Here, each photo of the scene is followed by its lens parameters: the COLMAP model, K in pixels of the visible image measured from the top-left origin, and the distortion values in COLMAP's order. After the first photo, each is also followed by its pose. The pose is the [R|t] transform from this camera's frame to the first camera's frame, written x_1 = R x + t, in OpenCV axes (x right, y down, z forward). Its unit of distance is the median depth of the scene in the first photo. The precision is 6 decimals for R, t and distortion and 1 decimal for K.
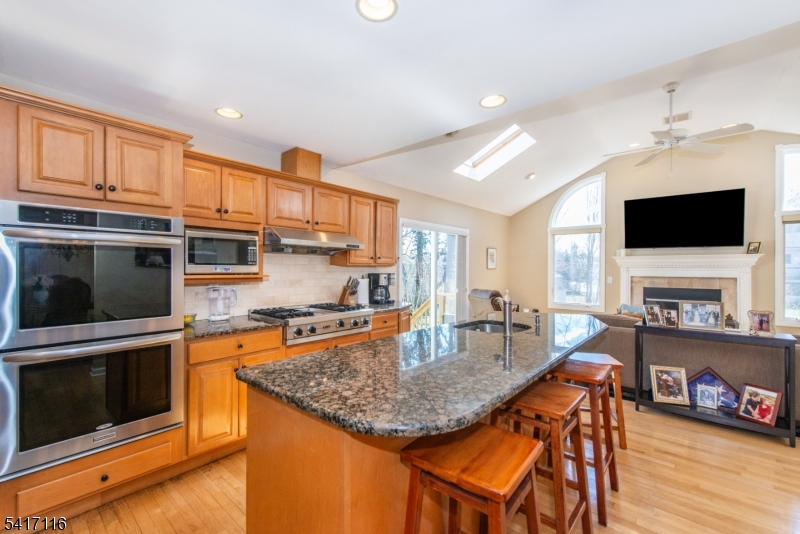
lens RADIAL K [[341.9, 0, 400.0], [0, 341.9, 267.0], [0, 0, 1]] dist [0.000448, -0.000182]
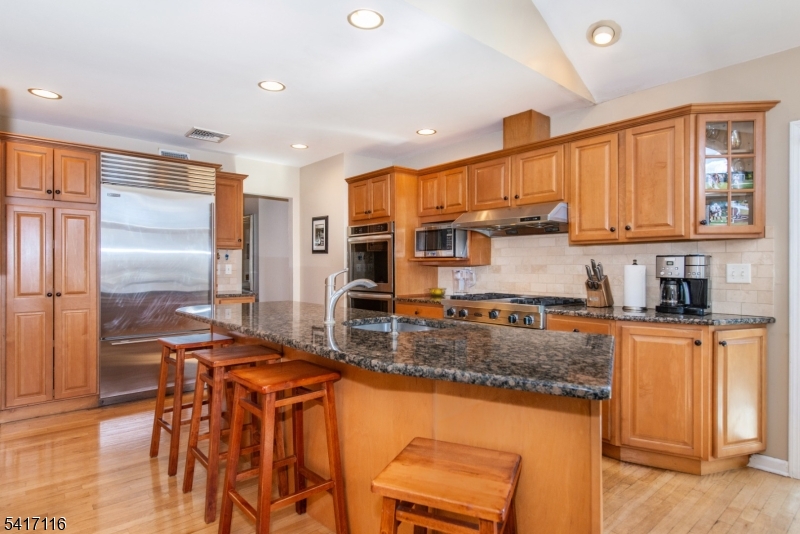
lens RADIAL K [[459.7, 0, 398.6], [0, 459.7, 267.1], [0, 0, 1]] dist [0.023483, -0.001250]
pose [[-0.156797, -0.001081, -0.987630, 0.551776], [0.004515, 0.999988, -0.001811, 0.027169], [0.987621, -0.004744, -0.156790, 0.526995]]
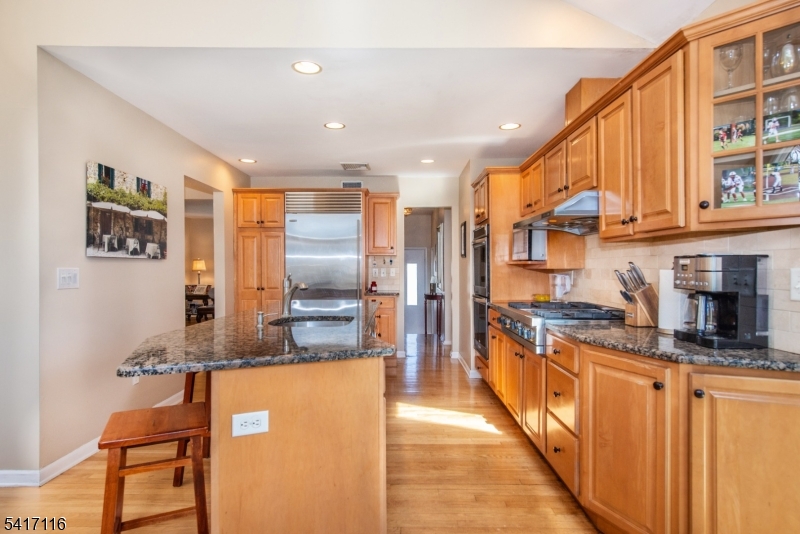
lens RADIAL K [[445.7, 0, 398.5], [0, 445.7, 269.4], [0, 0, 1]] dist [0.016269, -0.001200]
pose [[-0.768620, 0.000220, -0.639706, 0.371943], [0.003644, 0.999985, -0.004035, 0.025351], [0.639695, -0.005433, -0.768609, 0.875852]]
